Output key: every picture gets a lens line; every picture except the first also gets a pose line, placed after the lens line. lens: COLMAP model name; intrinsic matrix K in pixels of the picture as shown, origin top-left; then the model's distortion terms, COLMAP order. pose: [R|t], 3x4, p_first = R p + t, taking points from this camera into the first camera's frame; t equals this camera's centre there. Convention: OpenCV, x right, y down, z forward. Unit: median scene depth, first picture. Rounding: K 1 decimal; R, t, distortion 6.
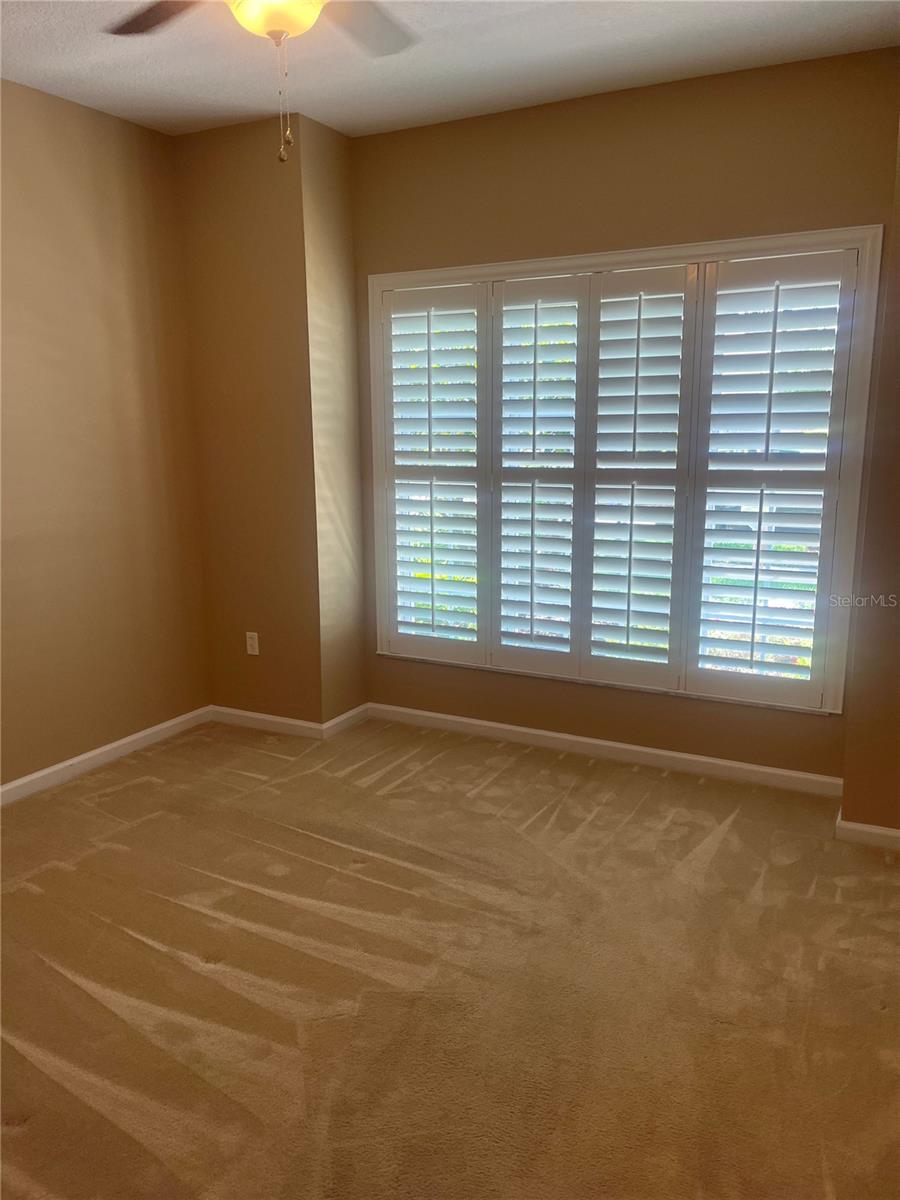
lens RADIAL K [[949.1, 0, 468.0], [0, 949.1, 631.1], [0, 0, 1]] dist [0.077239, -0.134689]
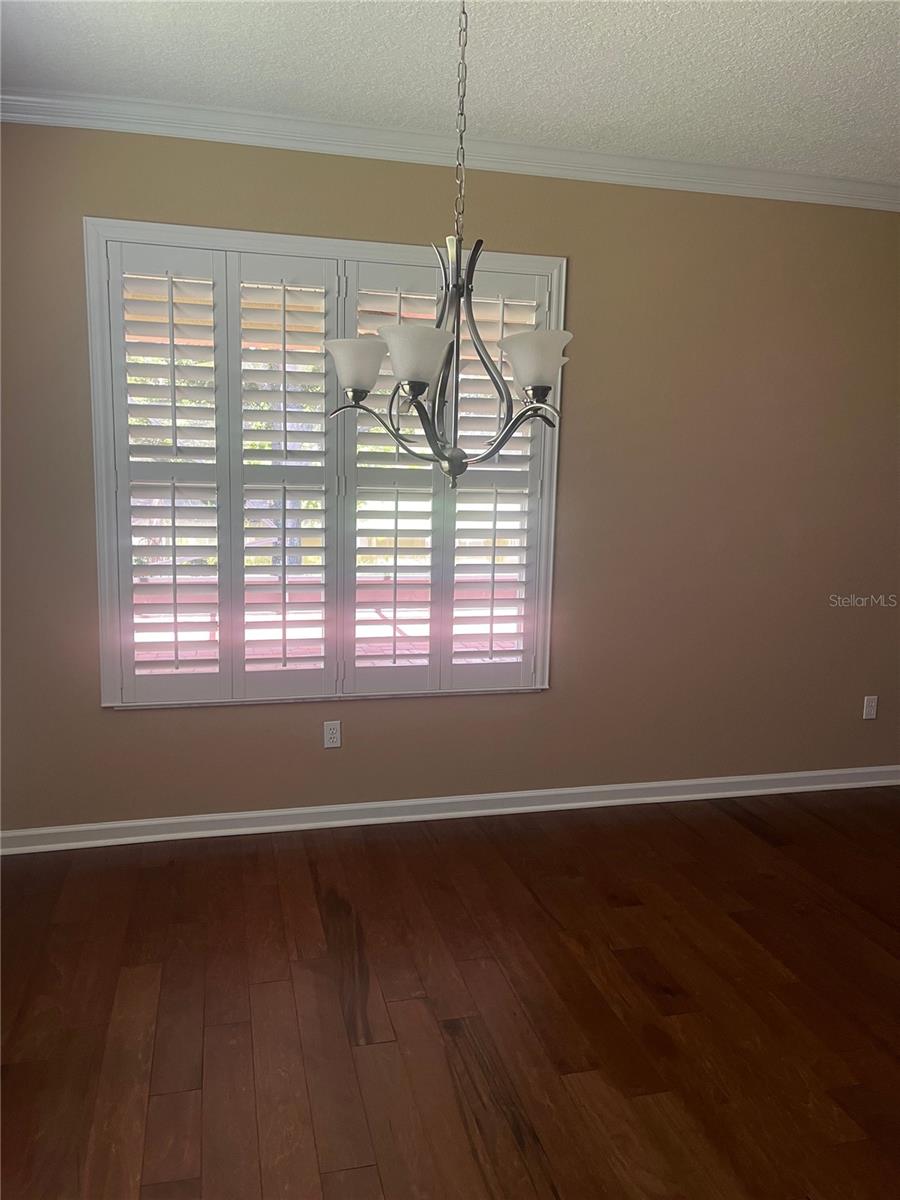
lens RADIAL K [[949.1, 0, 468.0], [0, 949.1, 631.1], [0, 0, 1]] dist [0.077239, -0.134689]
pose [[0.712771, -0.115192, 0.691873, -0.450145], [0.108172, 0.992674, 0.053833, -0.051460], [-0.693005, 0.036471, 0.720010, 0.251756]]
